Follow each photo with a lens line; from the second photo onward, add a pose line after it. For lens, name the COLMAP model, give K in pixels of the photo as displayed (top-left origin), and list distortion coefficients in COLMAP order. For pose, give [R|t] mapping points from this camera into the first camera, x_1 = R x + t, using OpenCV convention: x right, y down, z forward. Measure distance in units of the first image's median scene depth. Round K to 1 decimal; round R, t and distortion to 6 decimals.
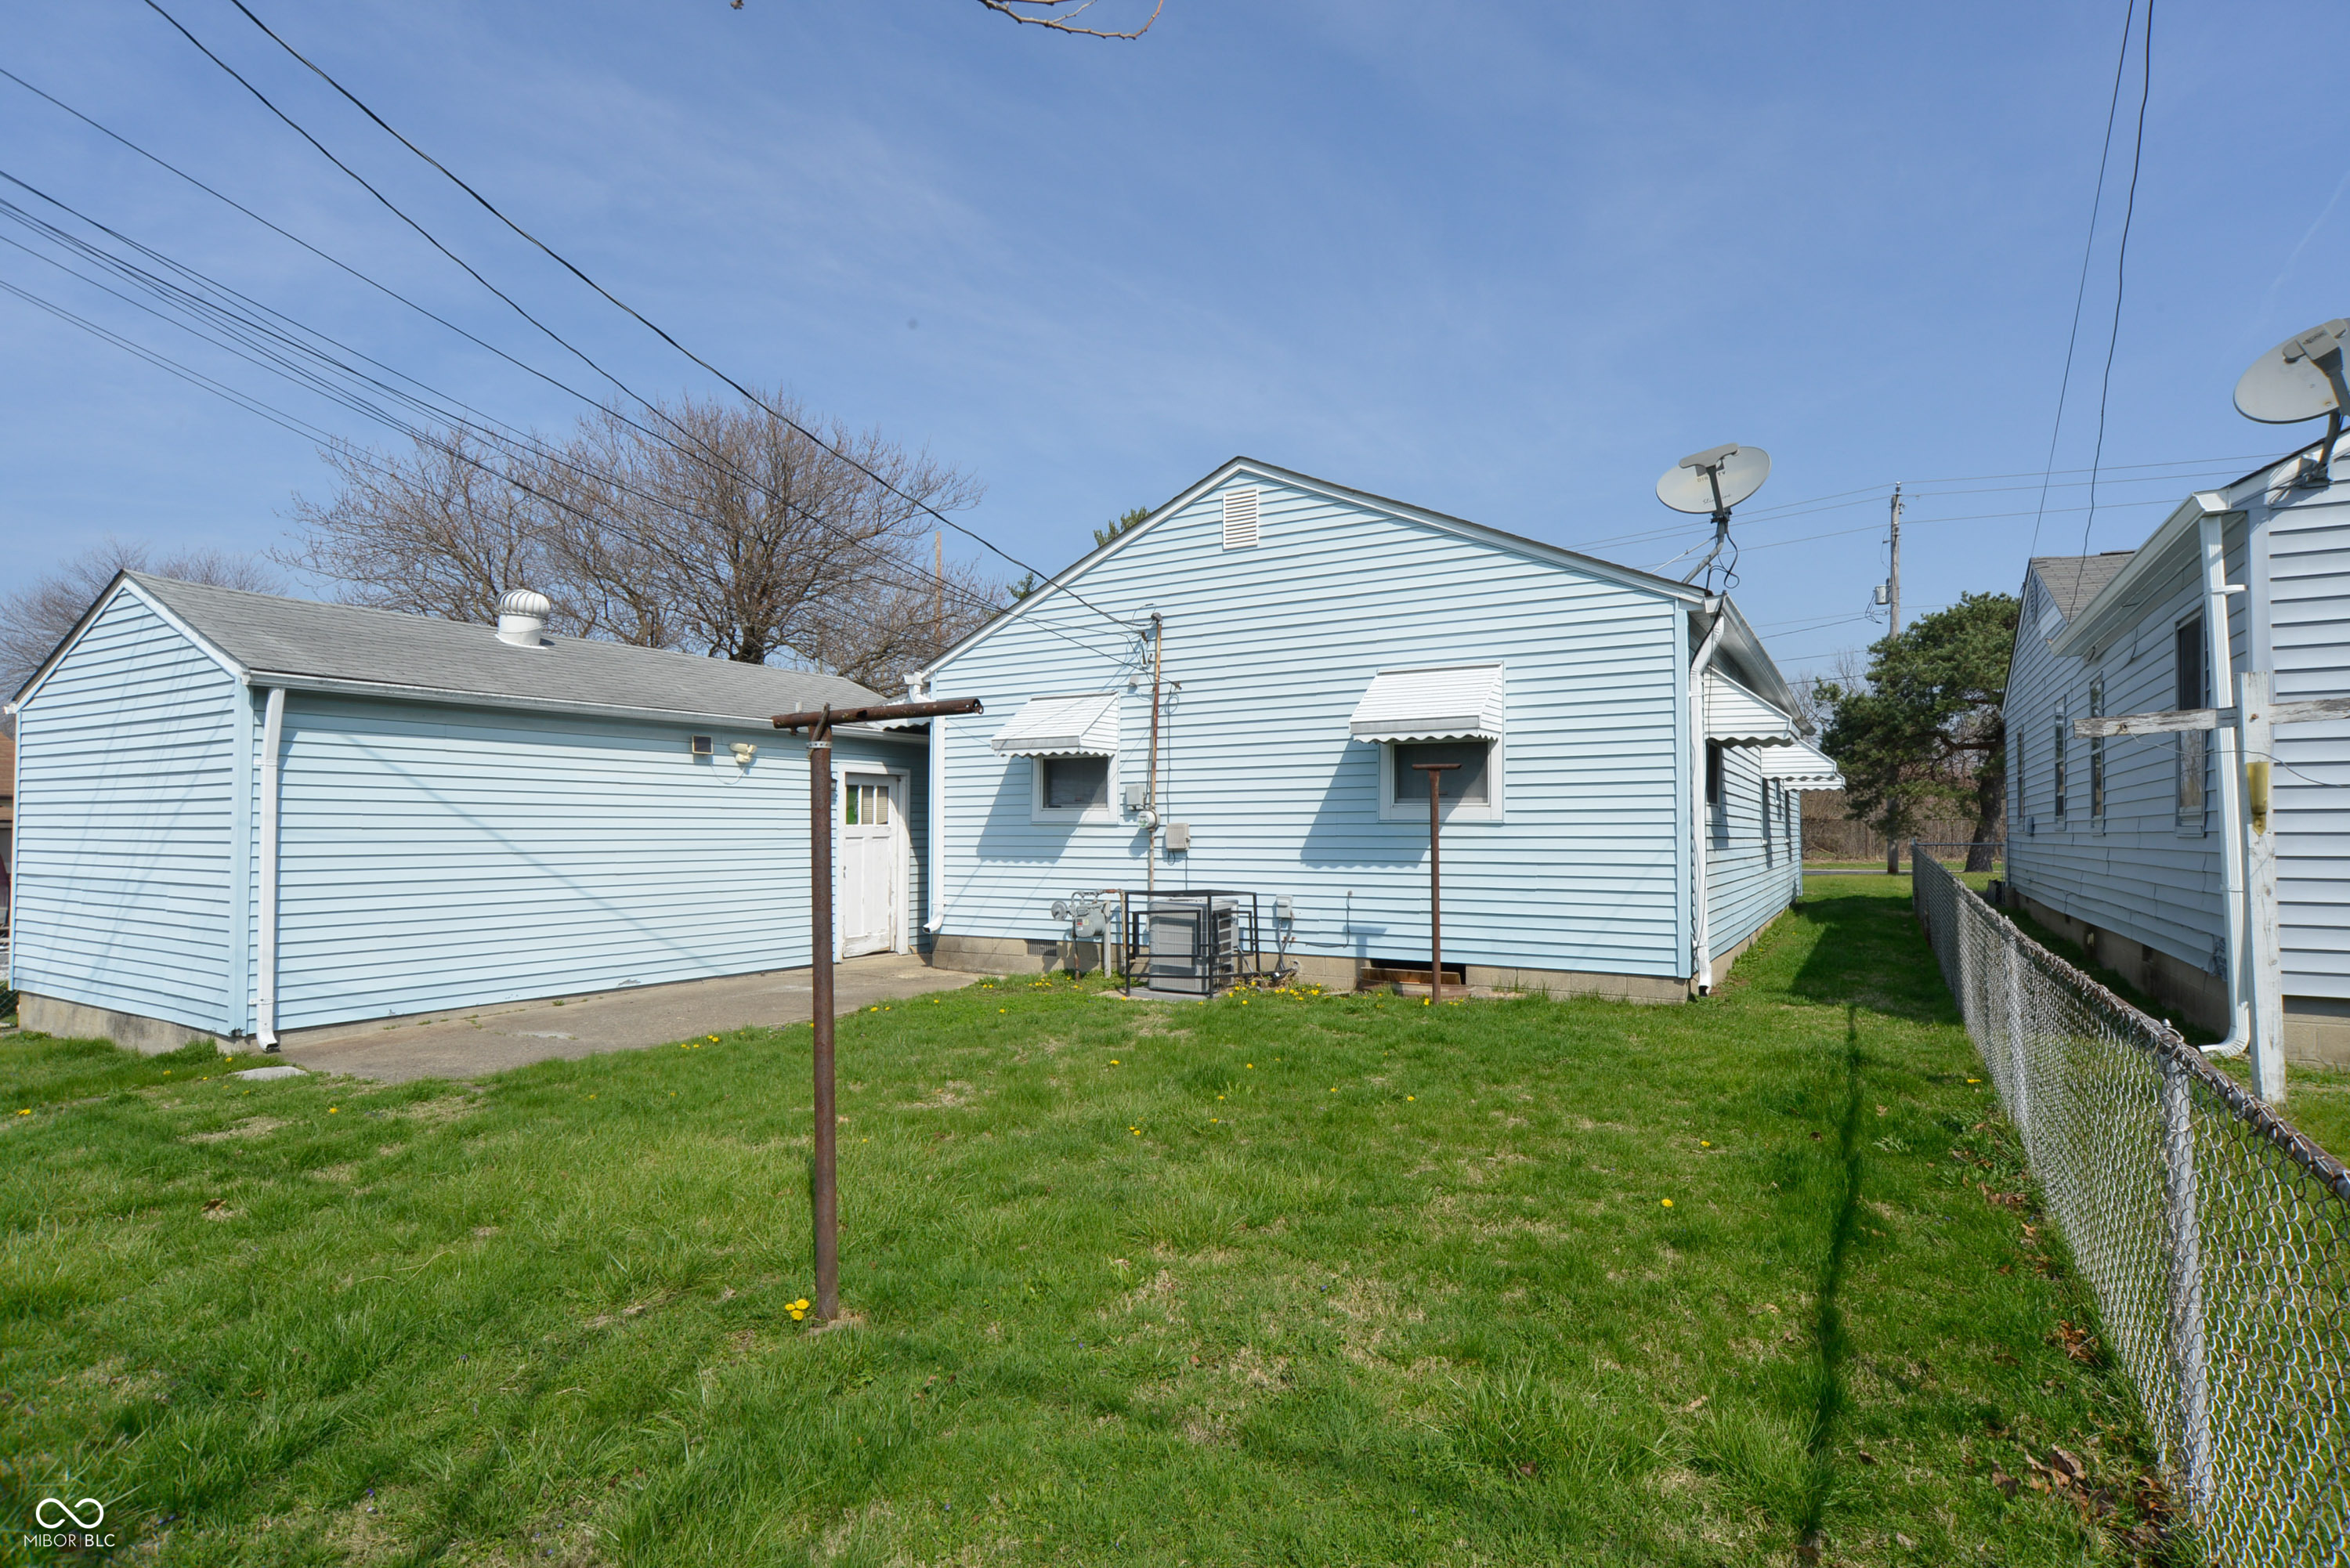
lens RADIAL K [[1163.6, 0, 1207.6], [0, 1163.6, 796.7], [0, 0, 1]] dist [-0.023764, 0.012715]
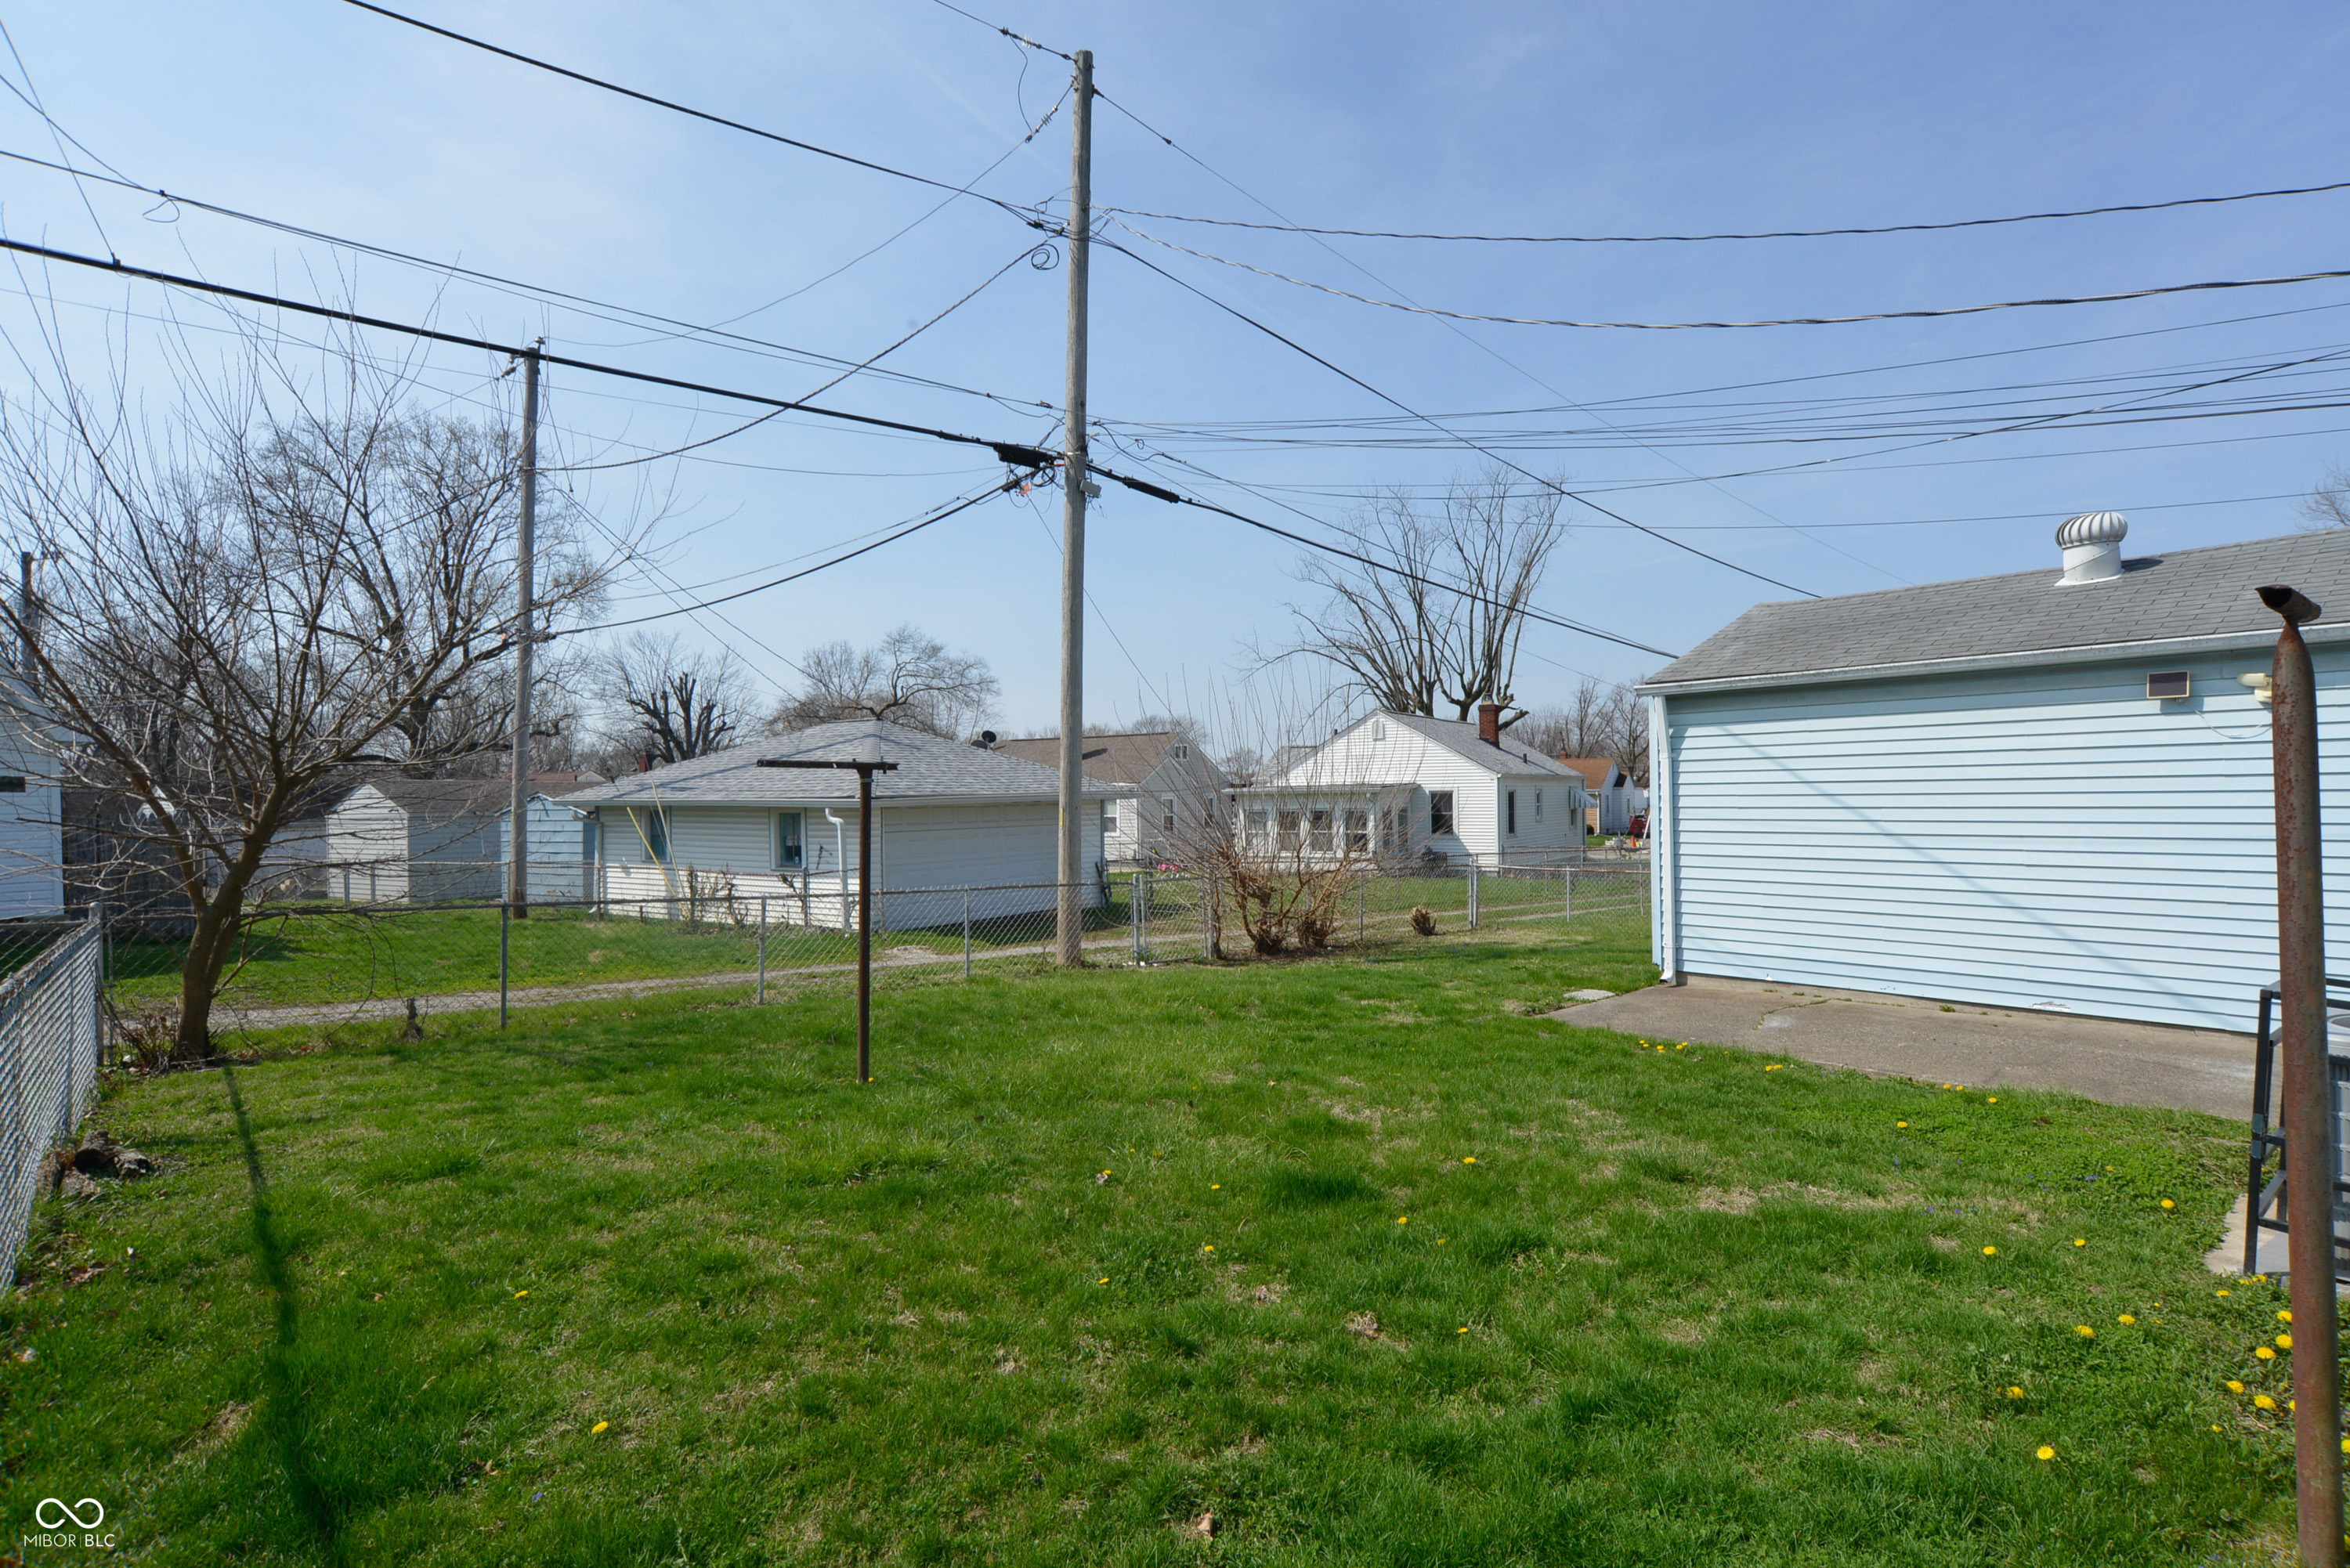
lens RADIAL K [[1163.6, 0, 1188.6], [0, 1163.6, 787.4], [0, 0, 1]] dist [-0.023764, 0.012715]
pose [[-0.326616, -0.005235, -0.945143, 0.425731], [0.039607, 0.999030, -0.019221, 0.006497], [0.944327, -0.043712, -0.326092, 0.721254]]
